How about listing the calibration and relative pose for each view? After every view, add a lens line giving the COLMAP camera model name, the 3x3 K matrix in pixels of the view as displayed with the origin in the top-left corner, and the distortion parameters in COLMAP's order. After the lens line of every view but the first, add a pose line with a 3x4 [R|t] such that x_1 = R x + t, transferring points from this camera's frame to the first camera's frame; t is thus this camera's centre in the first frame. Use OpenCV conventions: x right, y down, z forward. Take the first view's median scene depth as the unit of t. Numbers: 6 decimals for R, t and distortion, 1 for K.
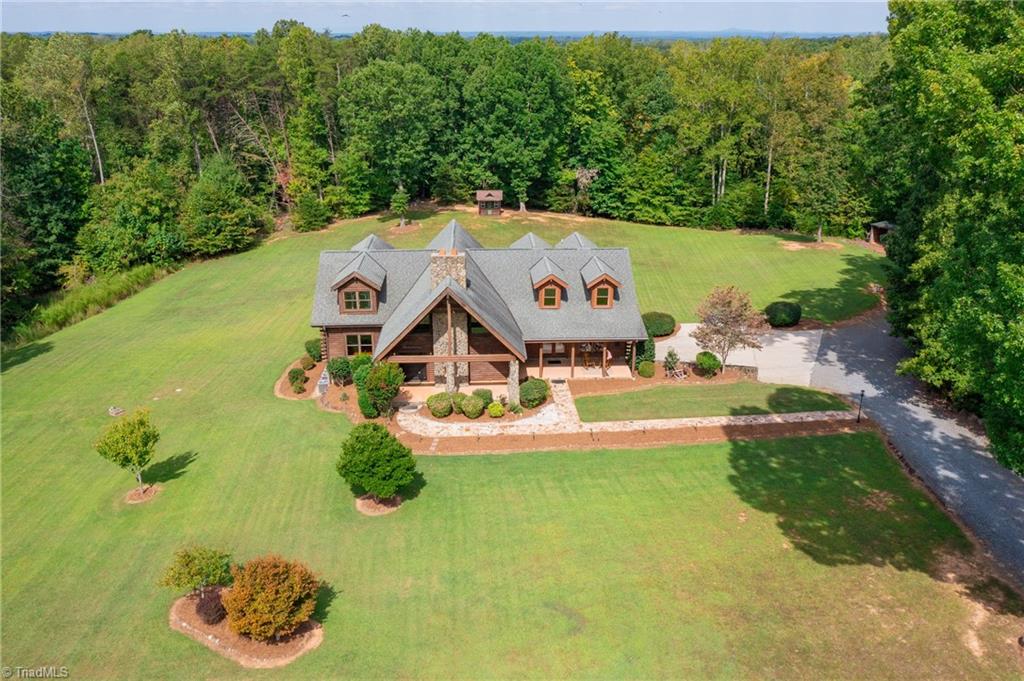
lens RADIAL K [[815.9, 0, 504.8], [0, 815.9, 342.1], [0, 0, 1]] dist [-0.014166, -0.014890]
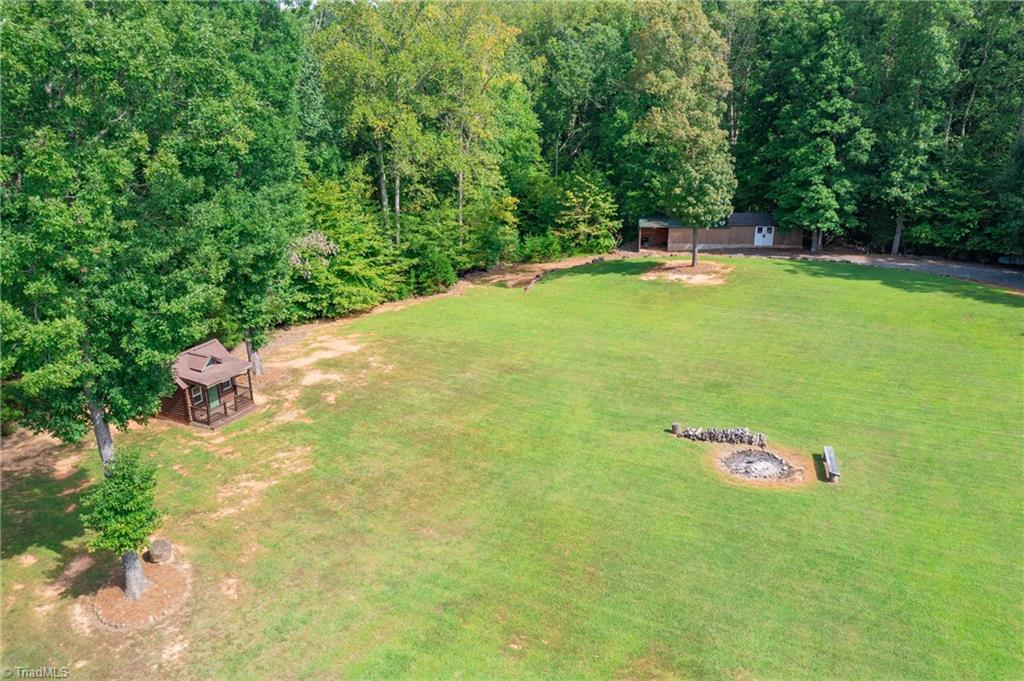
lens RADIAL K [[815.9, 0, 514.6], [0, 815.9, 338.1], [0, 0, 1]] dist [-0.014166, -0.014890]
pose [[0.439930, -0.308198, 0.843490, -0.508326], [0.319002, 0.931639, 0.174028, -0.423747], [-0.839464, 0.192515, 0.508172, 1.446037]]
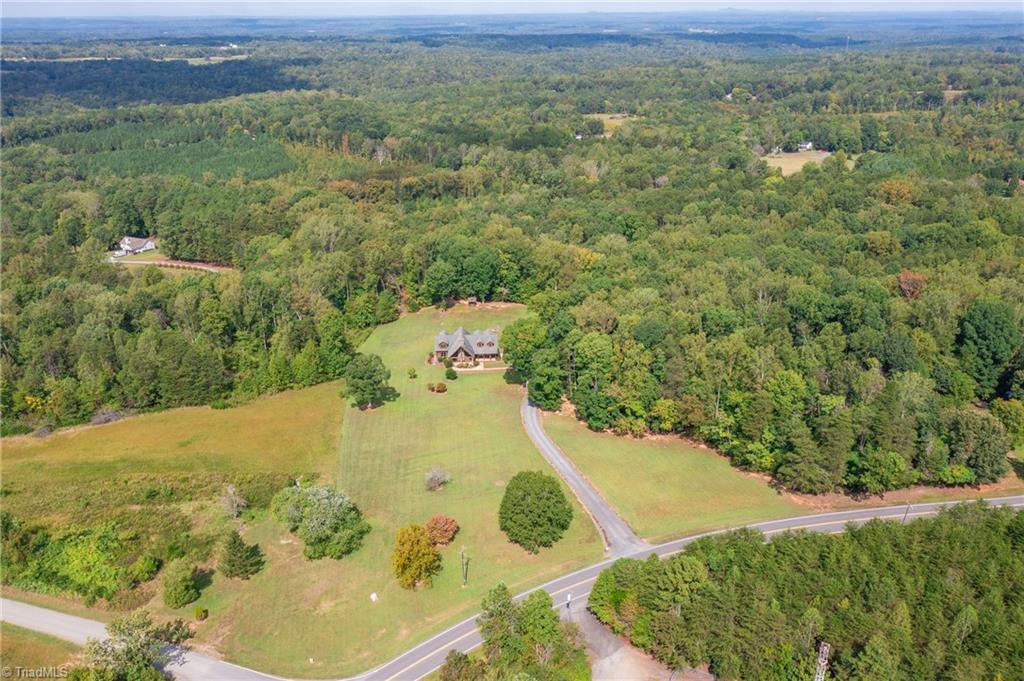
lens RADIAL K [[815.9, 0, 513.2], [0, 815.9, 340.4], [0, 0, 1]] dist [-0.014166, -0.014890]
pose [[0.999940, -0.004305, 0.010066, 0.205854], [0.004067, 0.999714, 0.023562, -0.199735], [-0.010165, -0.023520, 0.999672, -4.050758]]
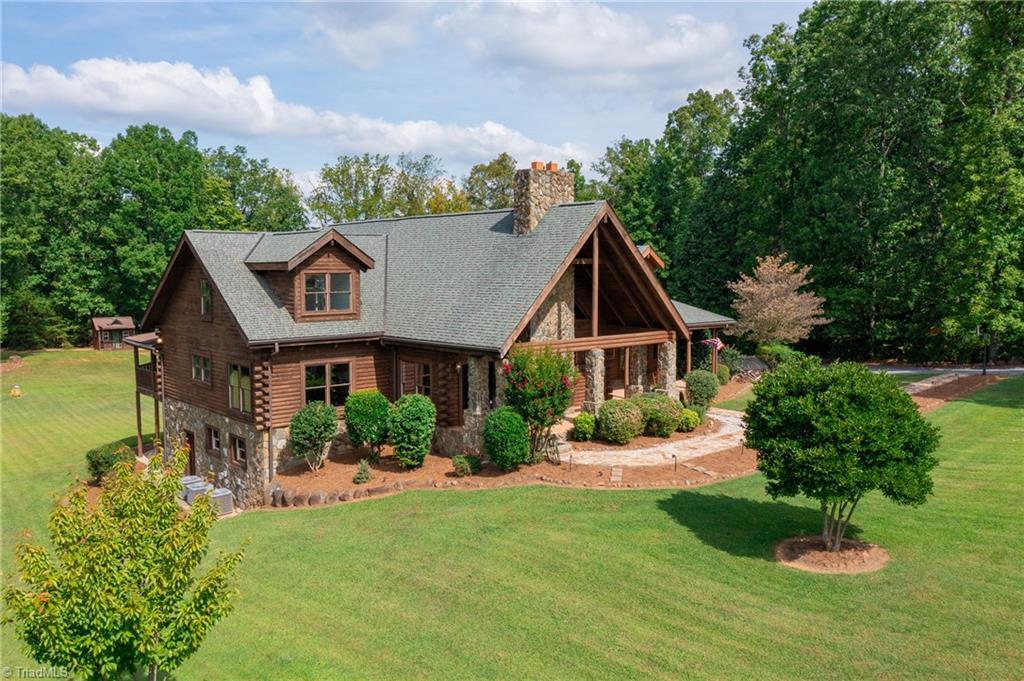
lens RADIAL K [[815.9, 0, 504.3], [0, 815.9, 345.2], [0, 0, 1]] dist [-0.014166, -0.014890]
pose [[0.776228, -0.055002, 0.628048, -0.410042], [0.222422, 0.956023, -0.191175, 0.100719], [-0.589913, 0.288087, 0.754326, 0.553048]]
